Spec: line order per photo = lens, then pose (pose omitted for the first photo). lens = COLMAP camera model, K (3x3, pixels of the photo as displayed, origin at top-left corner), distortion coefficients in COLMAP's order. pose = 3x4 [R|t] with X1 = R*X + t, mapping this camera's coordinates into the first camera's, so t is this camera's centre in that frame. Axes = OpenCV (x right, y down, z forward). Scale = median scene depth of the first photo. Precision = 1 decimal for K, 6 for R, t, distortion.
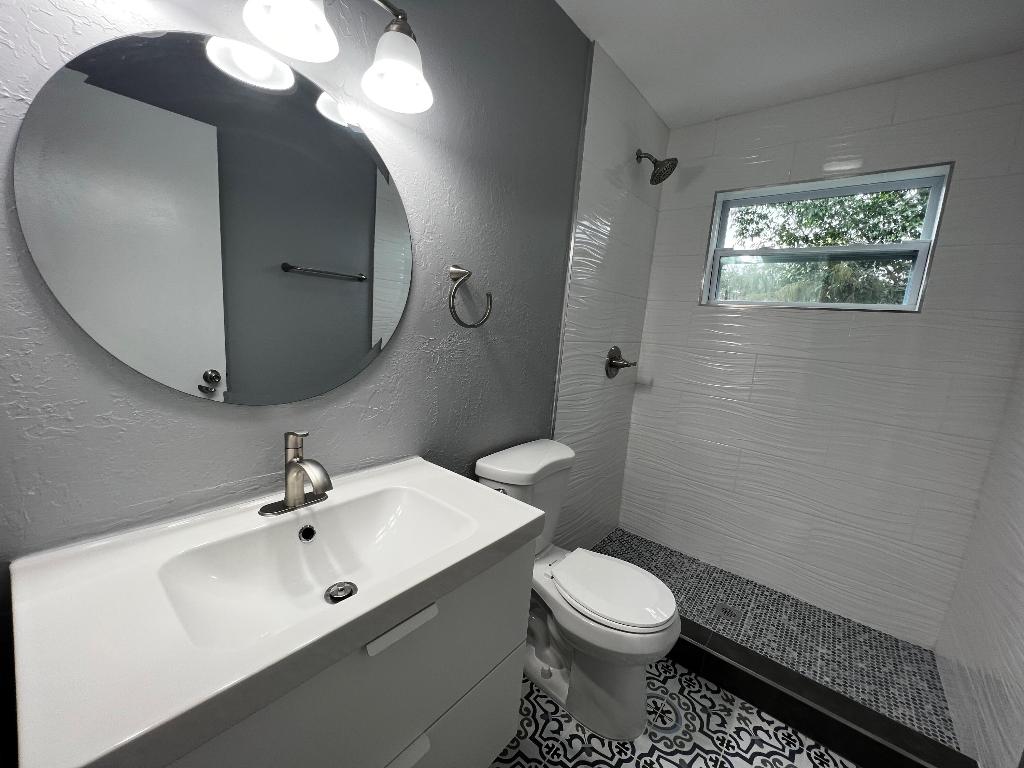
lens RADIAL K [[408.2, 0, 513.5], [0, 408.2, 384.8], [0, 0, 1]] dist [-0.004162, 0.000962]
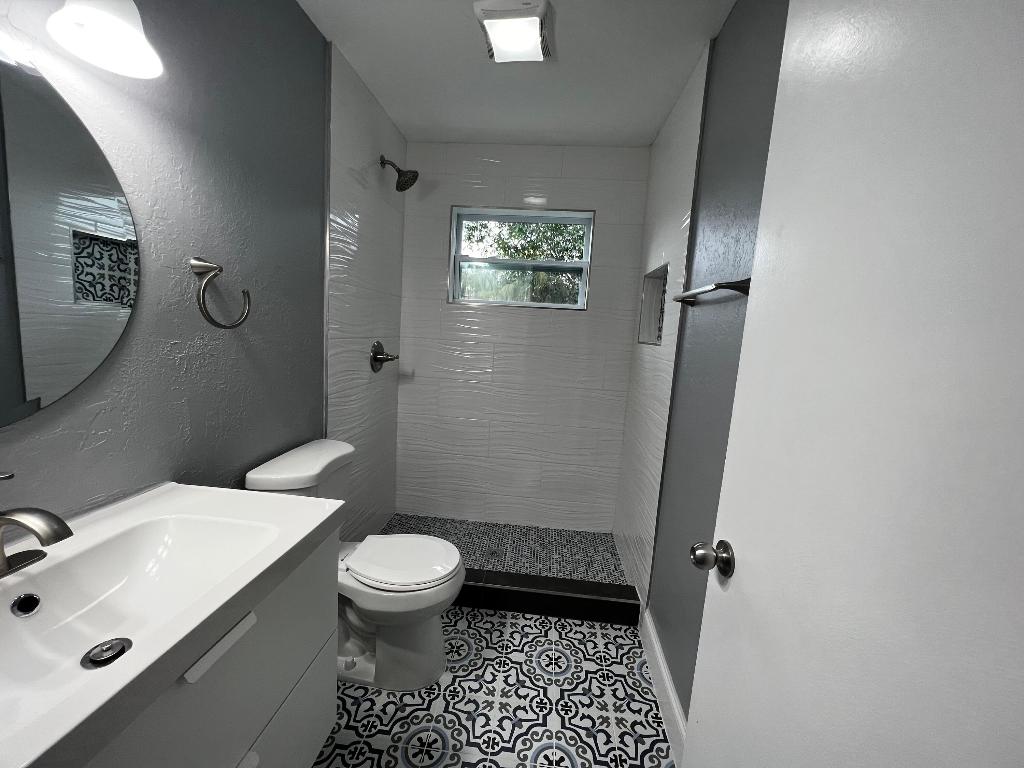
lens RADIAL K [[408.2, 0, 512.6], [0, 408.2, 382.8], [0, 0, 1]] dist [-0.004162, 0.000962]
pose [[0.826606, -0.096693, 0.554412, -0.077125], [0.090267, 0.995155, 0.038976, 0.002178], [-0.555494, 0.017827, 0.831329, -0.083032]]
